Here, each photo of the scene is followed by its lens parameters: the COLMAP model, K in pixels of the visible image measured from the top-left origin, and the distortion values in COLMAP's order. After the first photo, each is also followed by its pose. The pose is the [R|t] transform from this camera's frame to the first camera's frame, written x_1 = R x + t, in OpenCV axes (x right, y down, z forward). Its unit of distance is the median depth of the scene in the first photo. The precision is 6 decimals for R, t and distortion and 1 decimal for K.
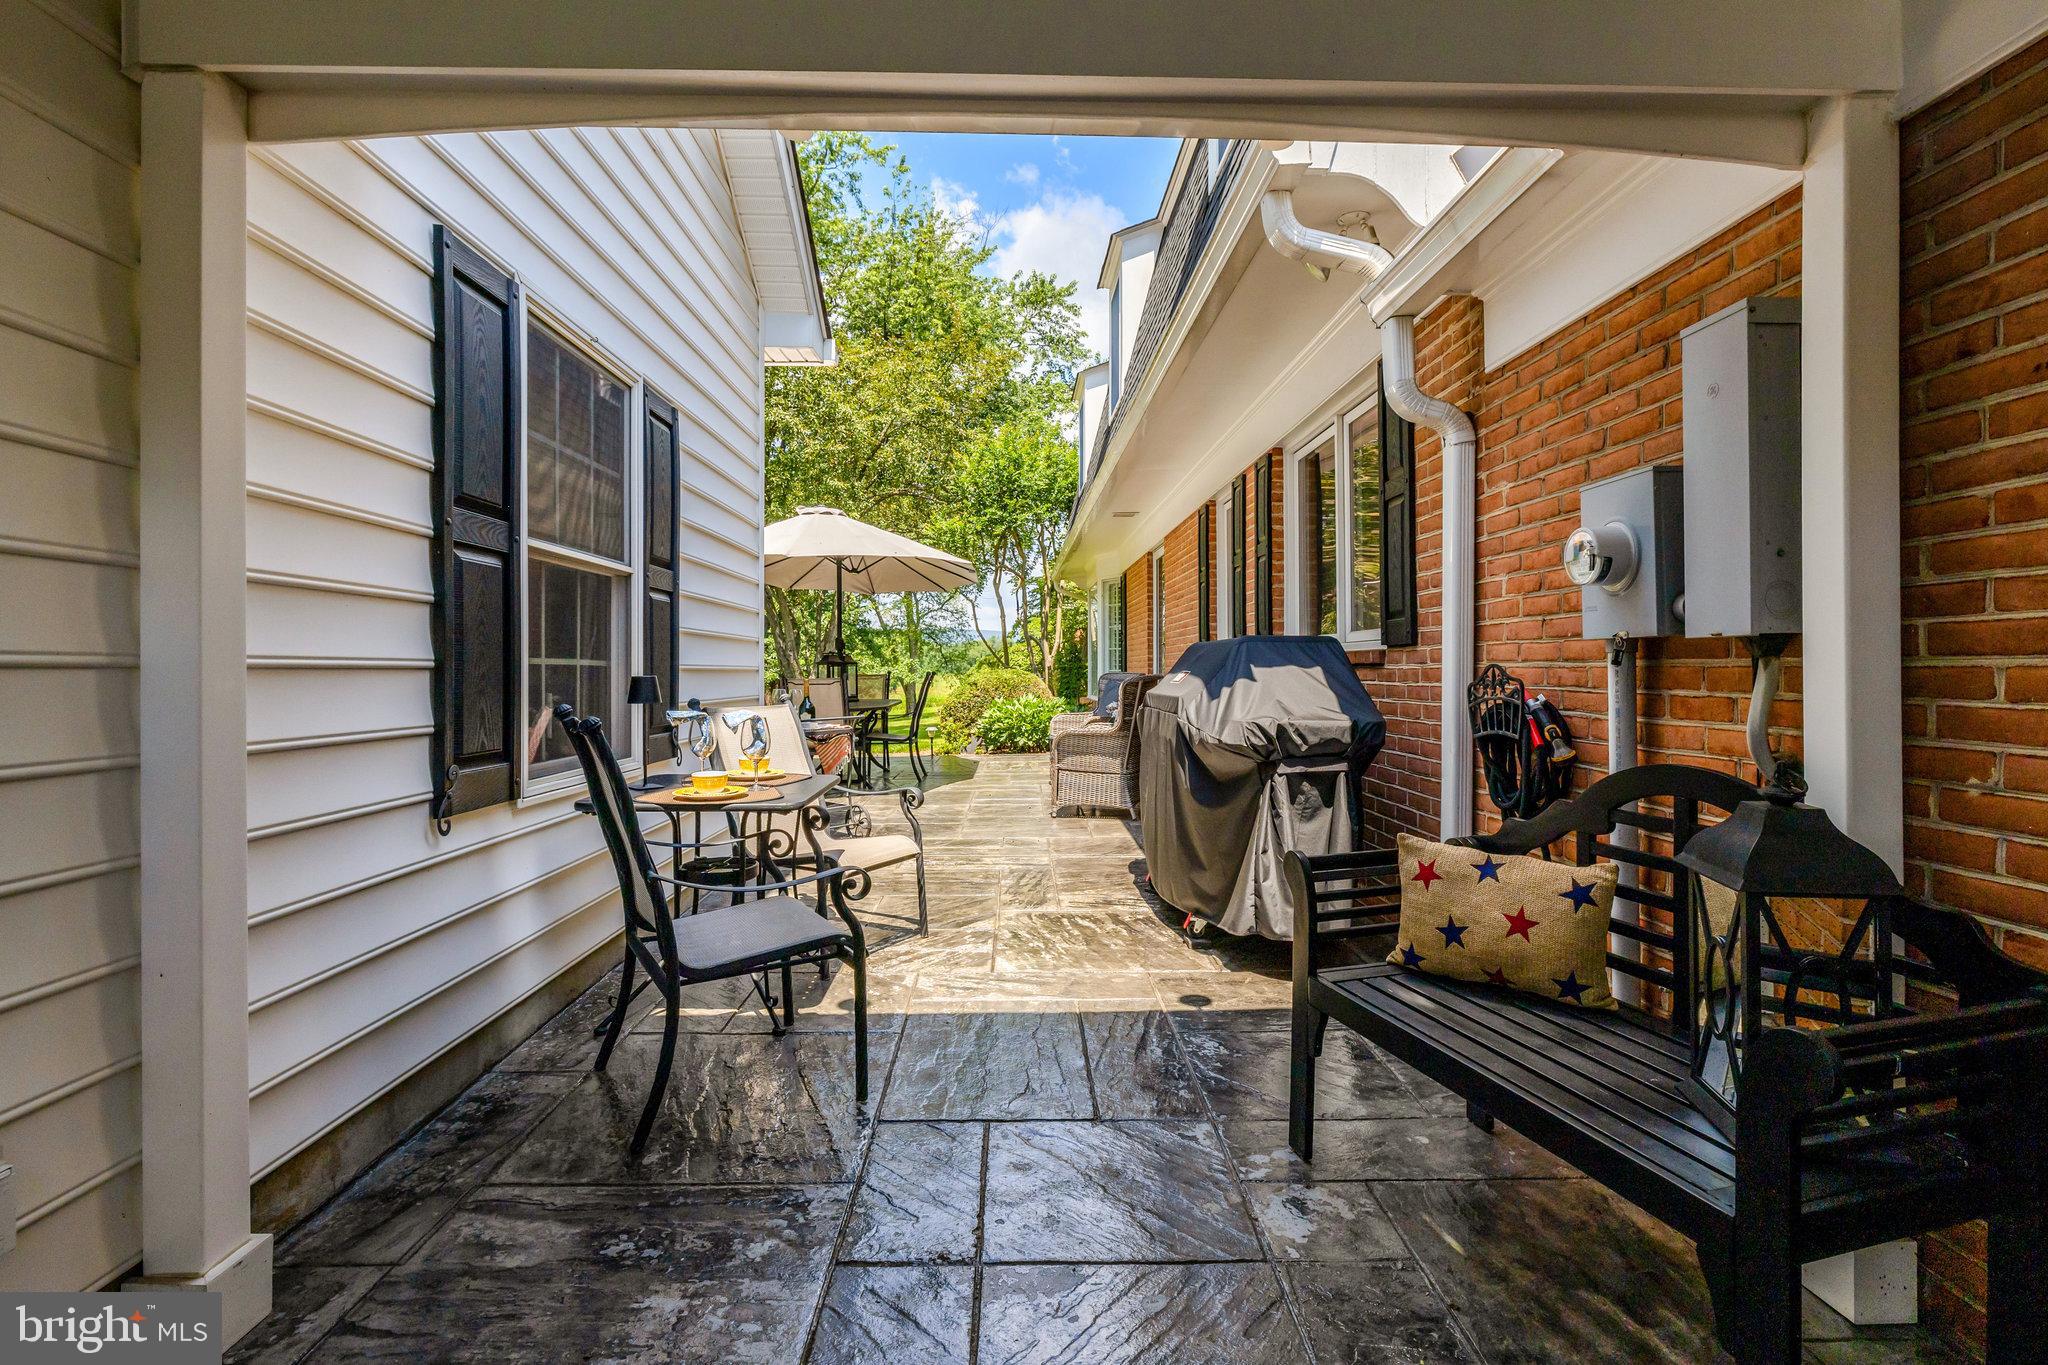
lens RADIAL K [[997.2, 0, 1025.2], [0, 997.2, 676.8], [0, 0, 1]] dist [0.000001, 0.000000]
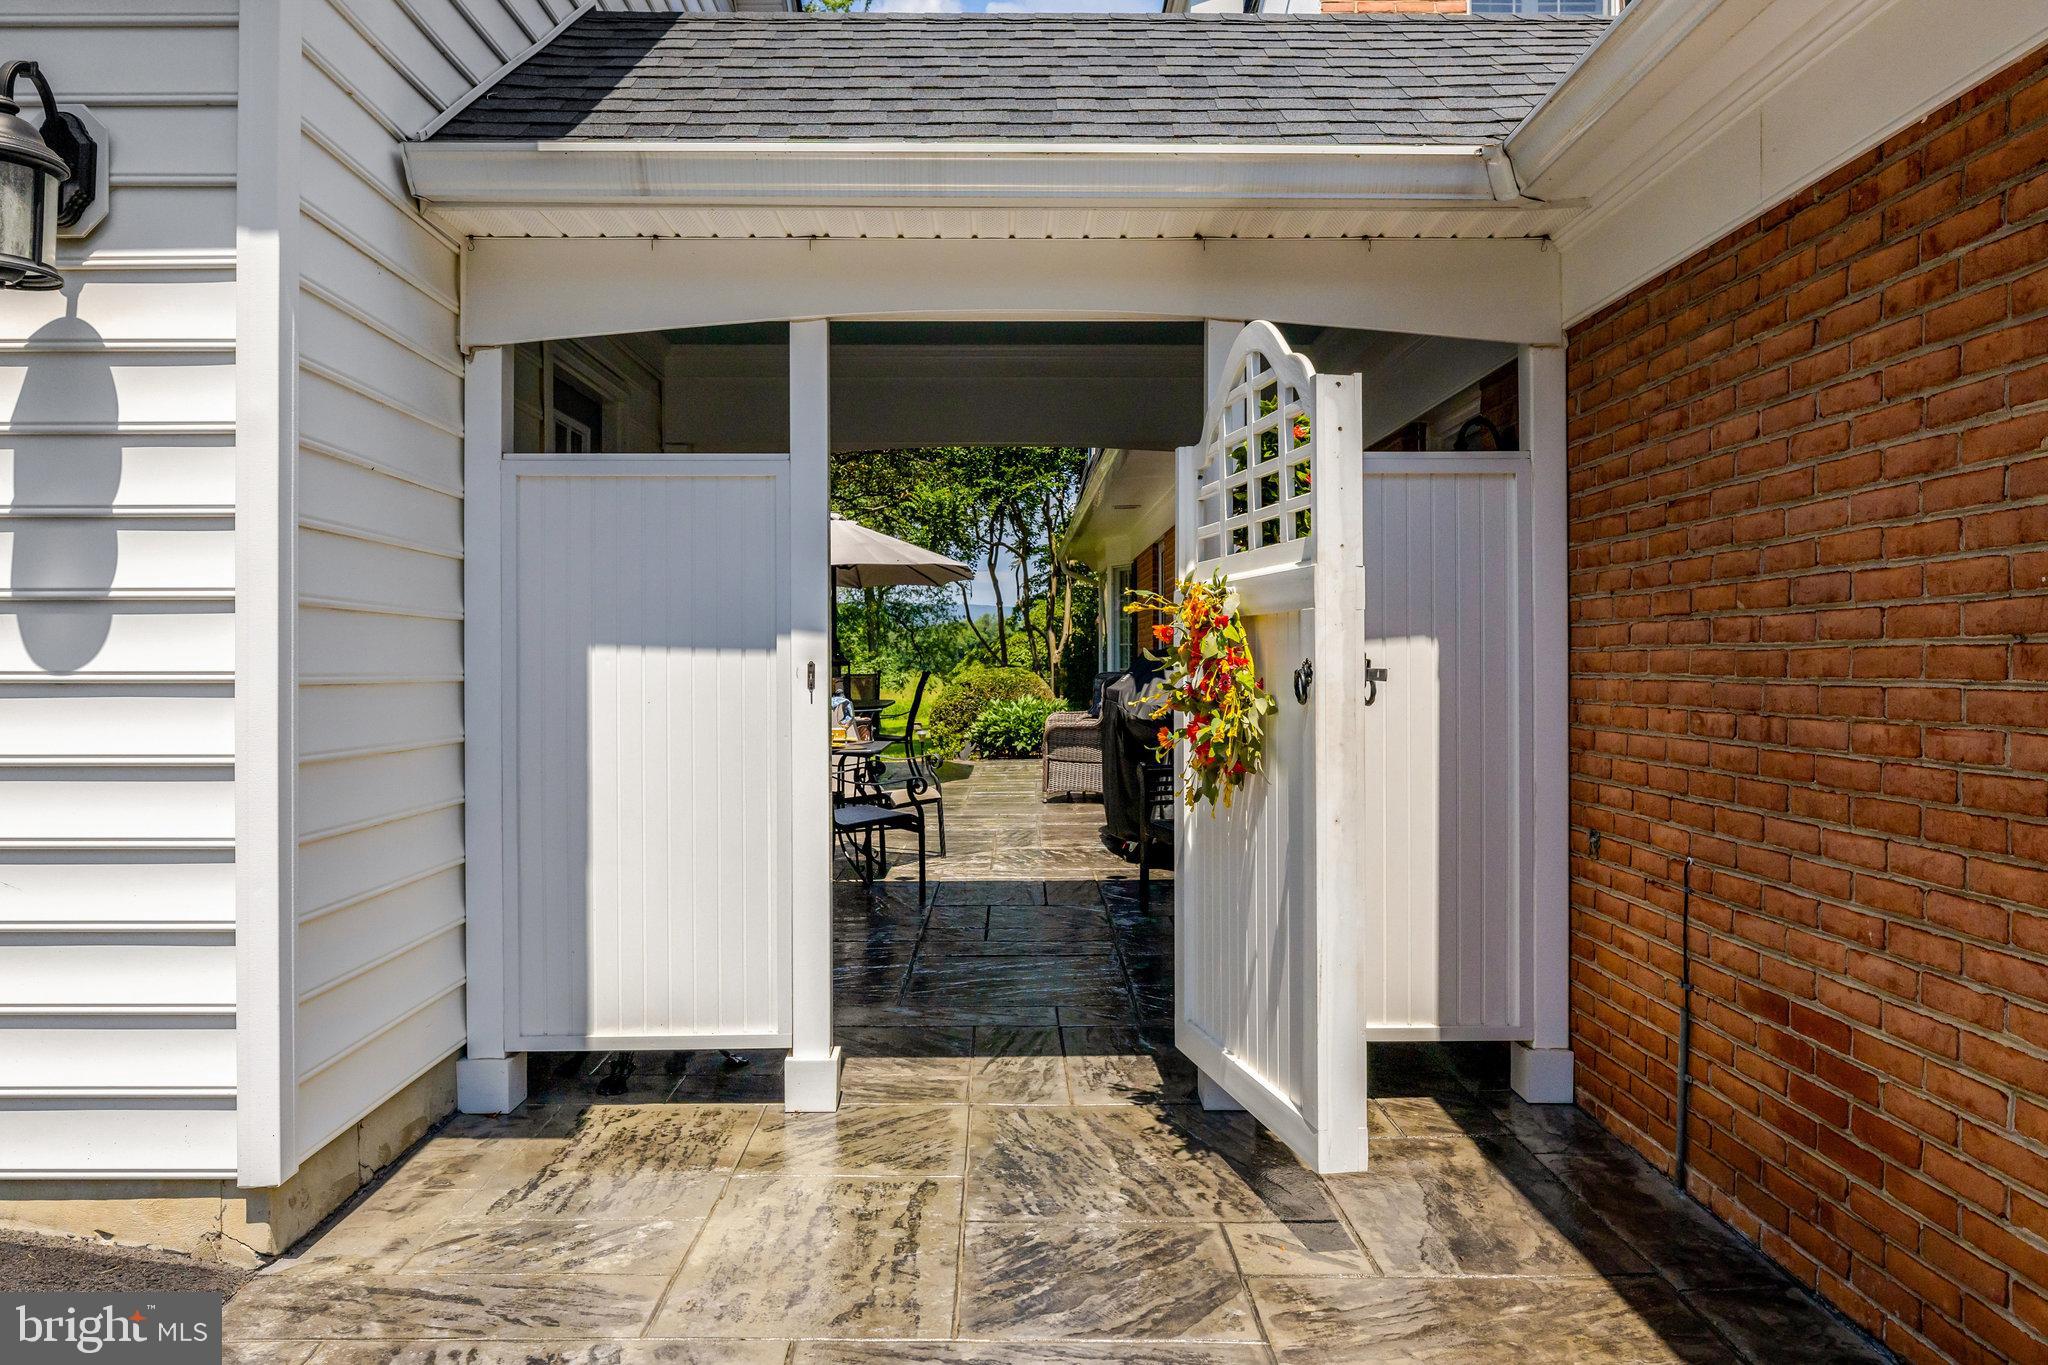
lens RADIAL K [[1477.4, 0, 1021.4], [0, 1477.4, 678.3], [0, 0, 1]] dist [-0.000059, -0.000001]
pose [[0.999968, -0.000768, -0.007941, 0.007771], [0.000789, 0.999996, 0.002703, -0.001159], [0.007939, -0.002709, 0.999965, -0.315958]]
